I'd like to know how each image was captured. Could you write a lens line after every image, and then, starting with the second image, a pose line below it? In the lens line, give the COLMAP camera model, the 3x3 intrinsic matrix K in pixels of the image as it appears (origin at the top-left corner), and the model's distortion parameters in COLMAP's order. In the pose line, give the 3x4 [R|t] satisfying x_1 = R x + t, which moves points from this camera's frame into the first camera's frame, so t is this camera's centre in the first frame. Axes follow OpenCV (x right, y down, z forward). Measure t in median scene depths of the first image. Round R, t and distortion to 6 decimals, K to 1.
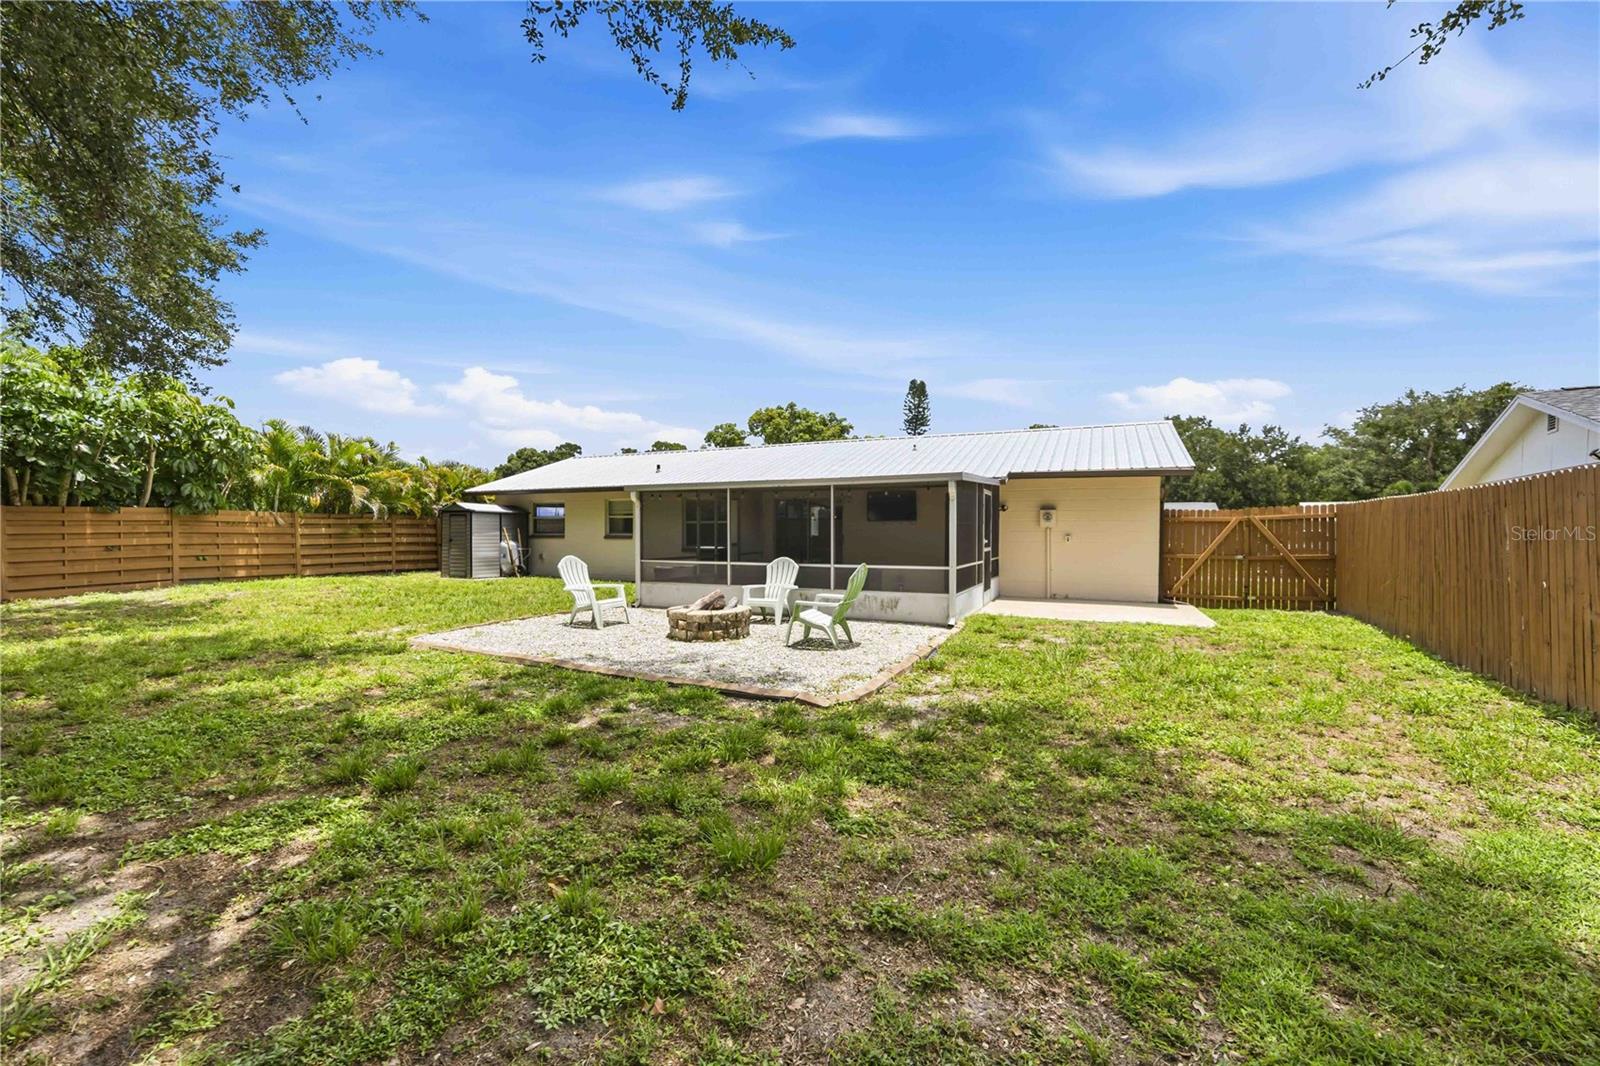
lens RADIAL K [[650.6, 0, 807.2], [0, 650.6, 547.2], [0, 0, 1]] dist [0.016385, 0.000277]
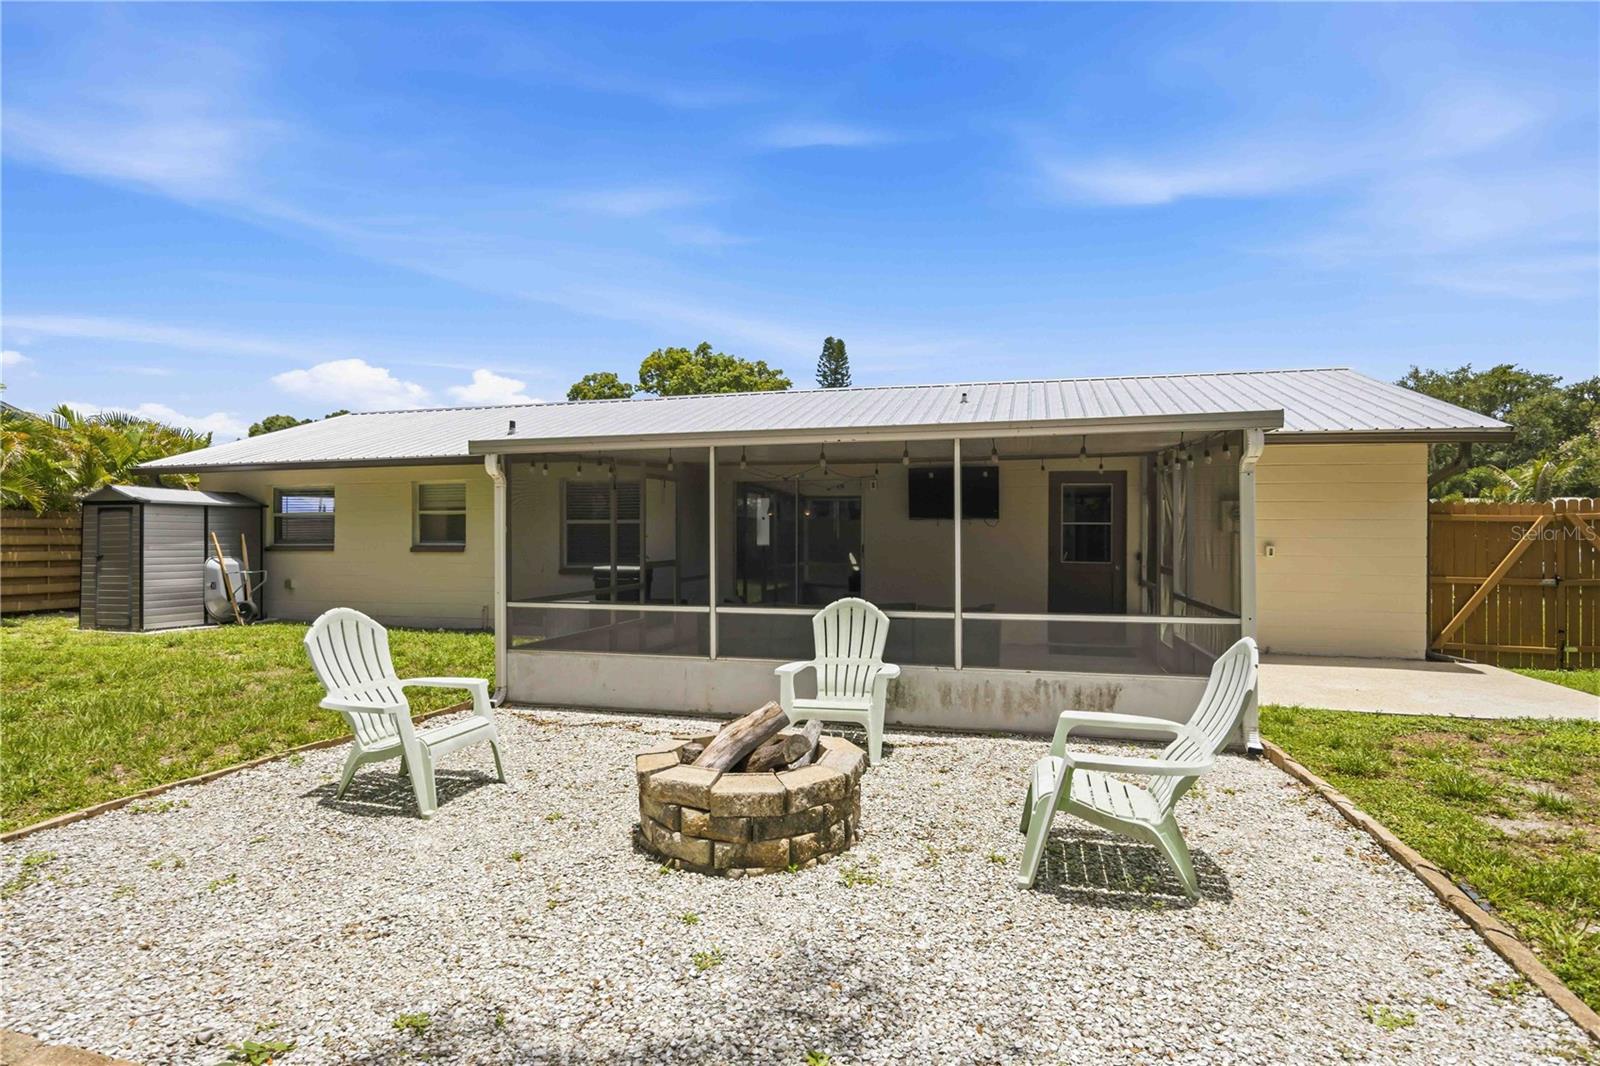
lens RADIAL K [[815.8, 0, 797.7], [0, 815.8, 542.2], [0, 0, 1]] dist [-0.001010, -0.001012]
pose [[0.987719, -0.003672, 0.156196, -0.098624], [0.006263, 0.999851, -0.016096, -0.008884], [-0.156114, 0.016877, 0.987595, 0.275493]]
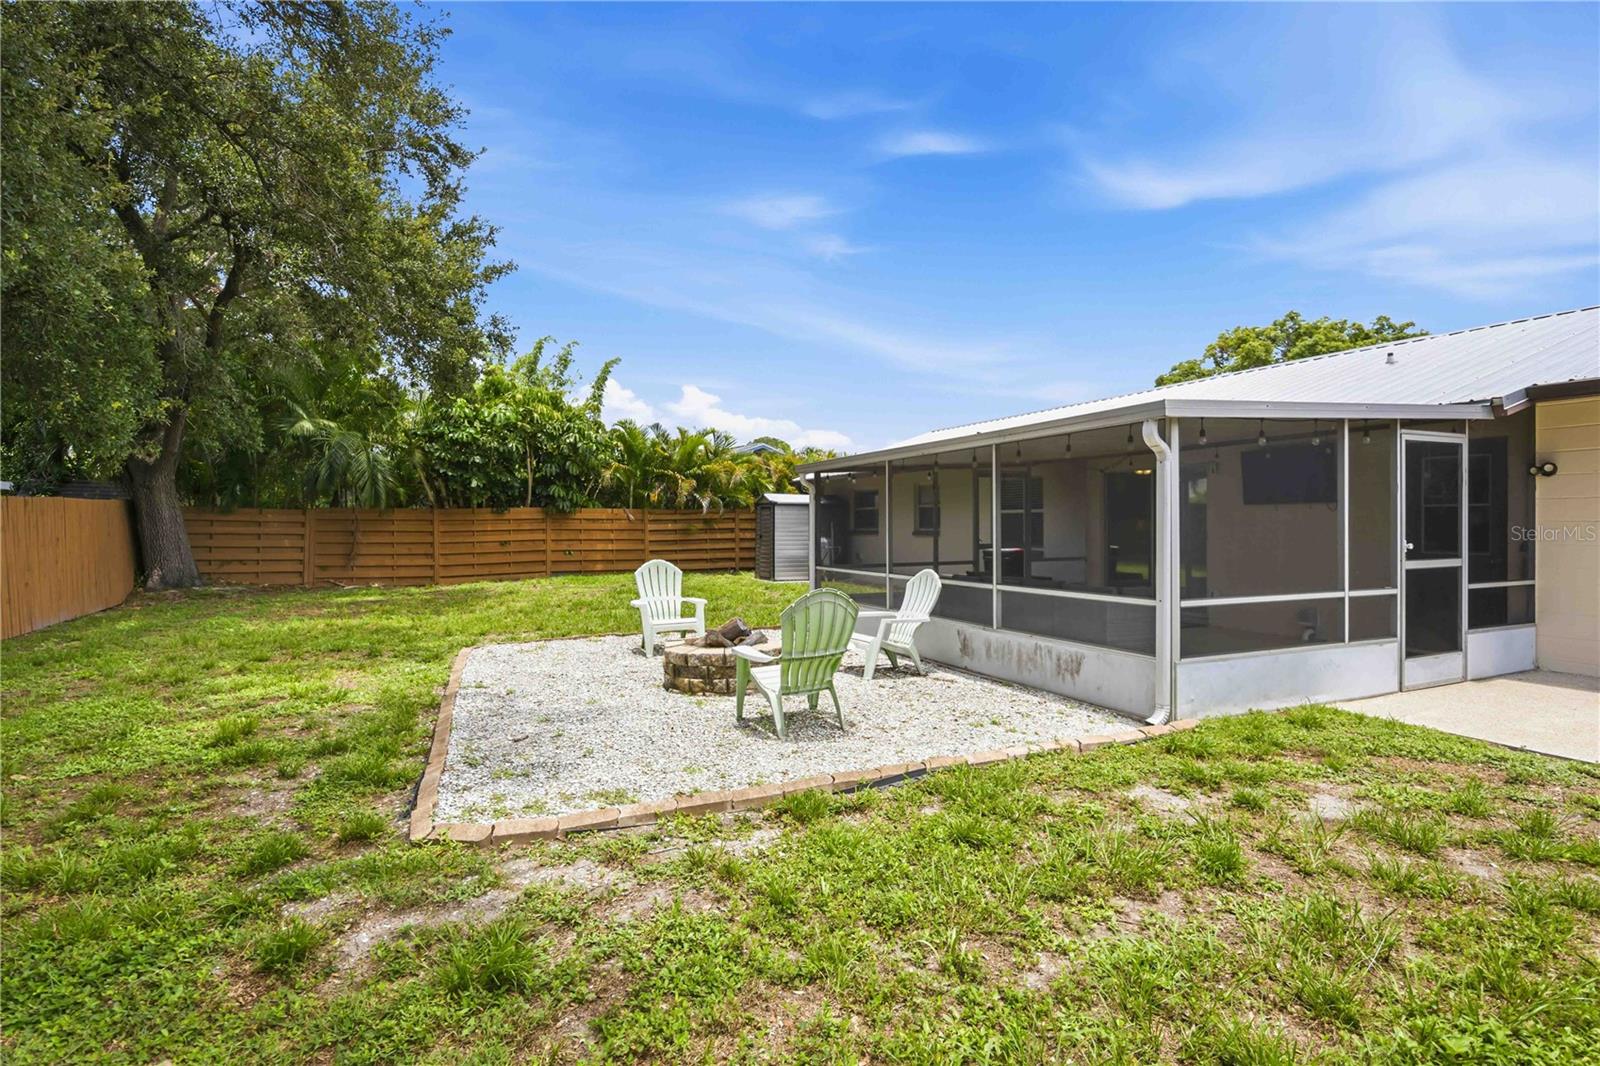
lens RADIAL K [[817.6, 0, 798.3], [0, 817.6, 529.6], [0, 0, 1]] dist [-0.019888, -0.000543]
pose [[0.742816, -0.001634, -0.669494, 0.236513], [-0.009587, 0.999869, -0.013077, -0.006296], [0.669428, 0.016133, 0.742702, 0.216809]]
